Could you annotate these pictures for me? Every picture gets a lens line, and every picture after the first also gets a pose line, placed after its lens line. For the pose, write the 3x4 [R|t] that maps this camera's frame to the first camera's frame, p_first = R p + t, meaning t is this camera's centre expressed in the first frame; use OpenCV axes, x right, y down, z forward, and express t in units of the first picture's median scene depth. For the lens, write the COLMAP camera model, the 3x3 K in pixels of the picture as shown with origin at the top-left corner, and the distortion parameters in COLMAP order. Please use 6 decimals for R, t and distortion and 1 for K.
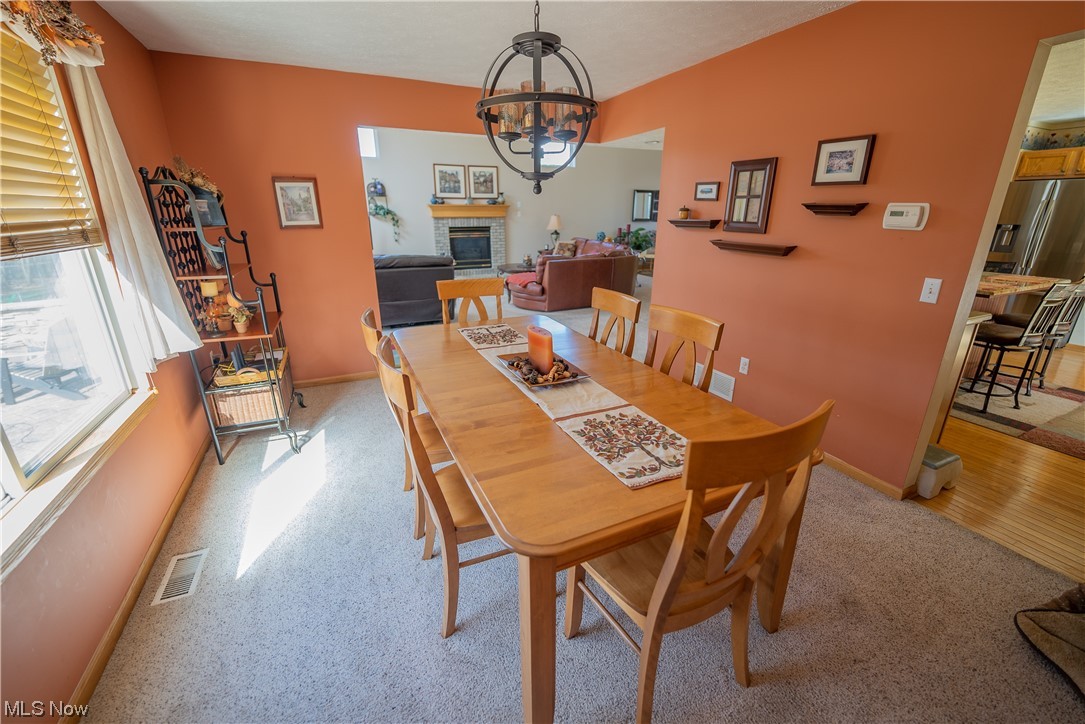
lens RADIAL K [[444.5, 0, 545.6], [0, 444.5, 363.4], [0, 0, 1]] dist [-0.003979, -0.000591]
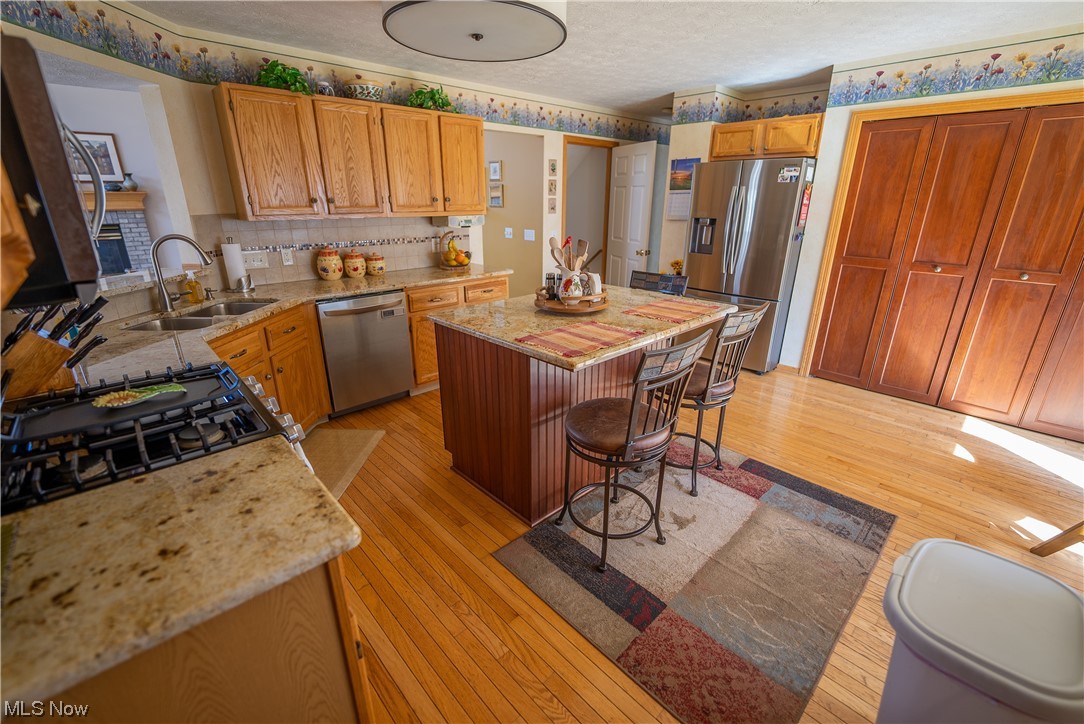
lens RADIAL K [[456.2, 0, 542.0], [0, 456.2, 362.0], [0, 0, 1]] dist [-0.012512, -0.000043]
pose [[0.951915, -0.102367, 0.288753, 0.402934], [0.098044, 0.994747, 0.029434, -0.087850], [-0.290250, 0.000292, 0.956951, 0.246827]]
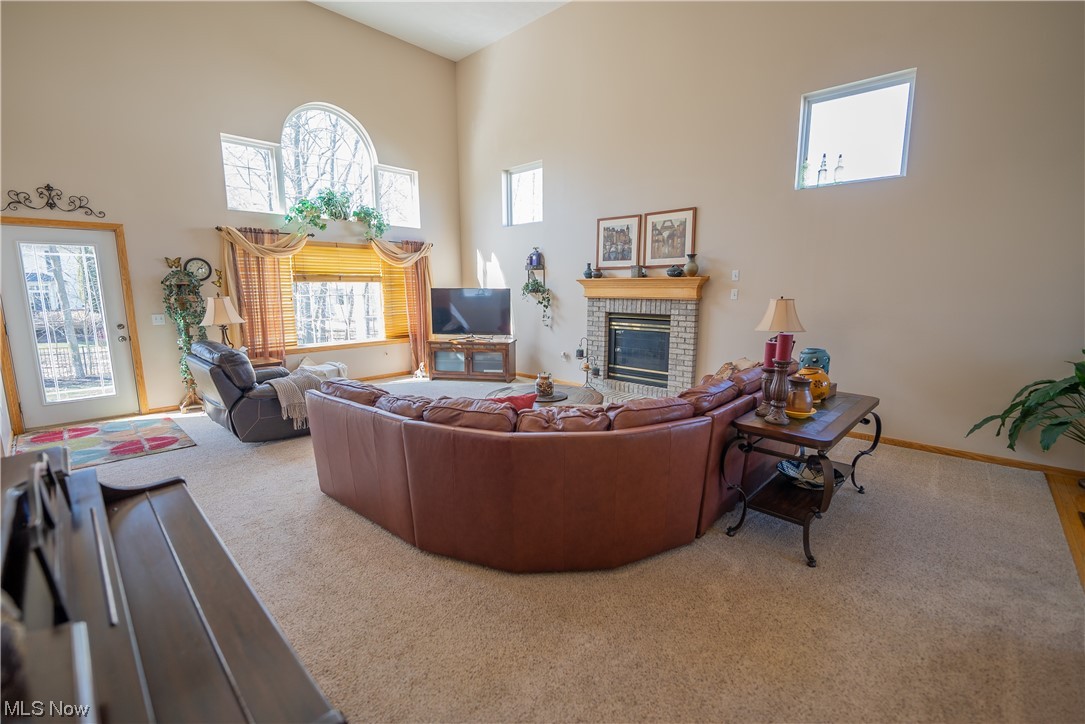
lens RADIAL K [[461.6, 0, 539.8], [0, 461.6, 364.1], [0, 0, 1]] dist [-0.008237, -0.000638]
pose [[0.358454, 0.151782, -0.921126, 0.526585], [-0.303009, 0.952190, 0.038985, -0.339295], [0.883004, 0.265135, 0.387307, 0.990261]]
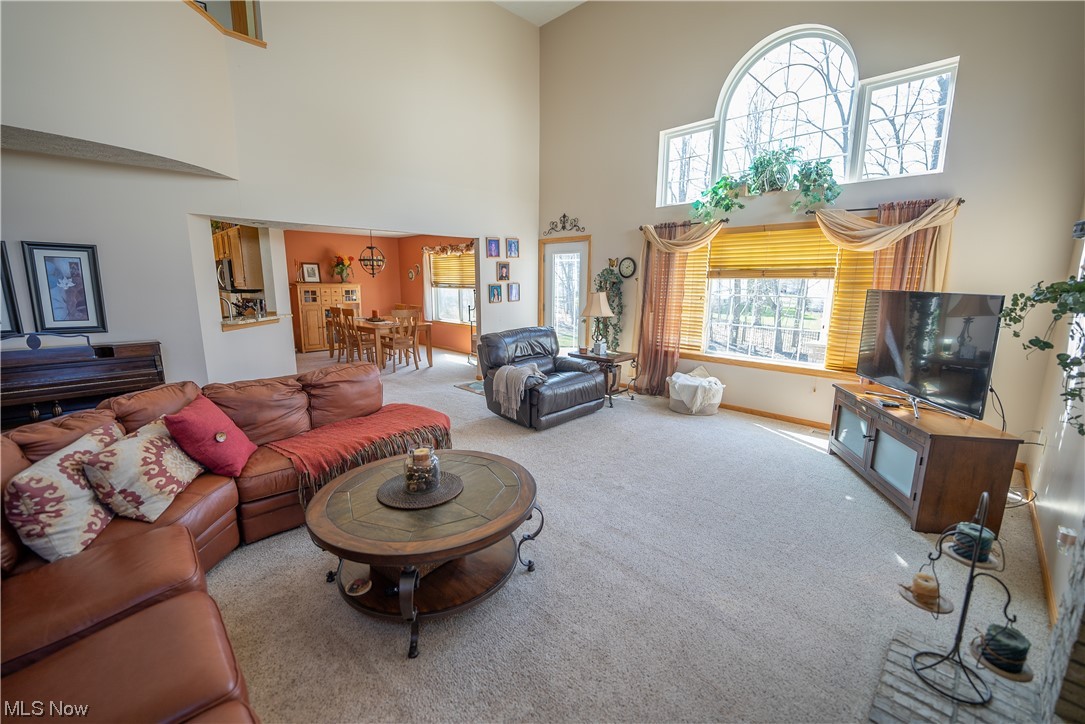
lens RADIAL K [[438.7, 0, 544.6], [0, 438.7, 363.4], [0, 0, 1]] dist [-0.013533, -0.000606]
pose [[-0.940729, 0.055060, -0.334659, -0.026655], [-0.118082, 0.871827, 0.475367, -0.519398], [0.317938, 0.486709, -0.813652, 1.496189]]
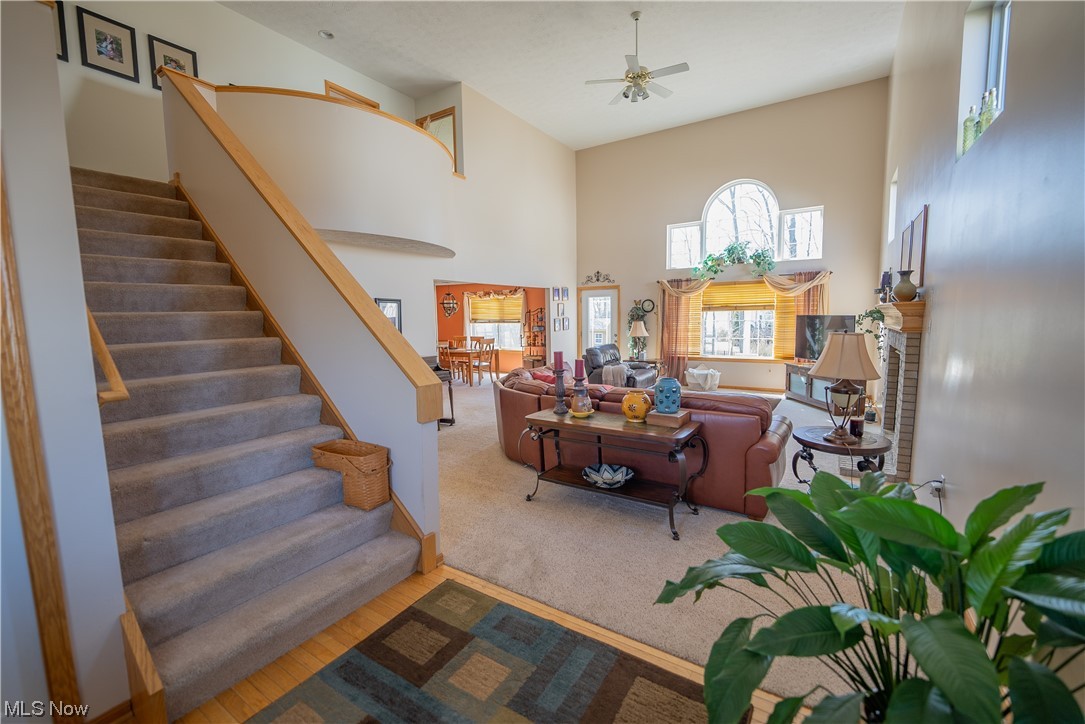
lens RADIAL K [[445.0, 0, 541.7], [0, 445.0, 361.8], [0, 0, 1]] dist [-0.009534, -0.000561]
pose [[-0.848557, 0.066028, -0.524968, 0.565219], [-0.158073, 0.915233, 0.370623, -0.597202], [0.504940, 0.397478, -0.766190, 1.725328]]
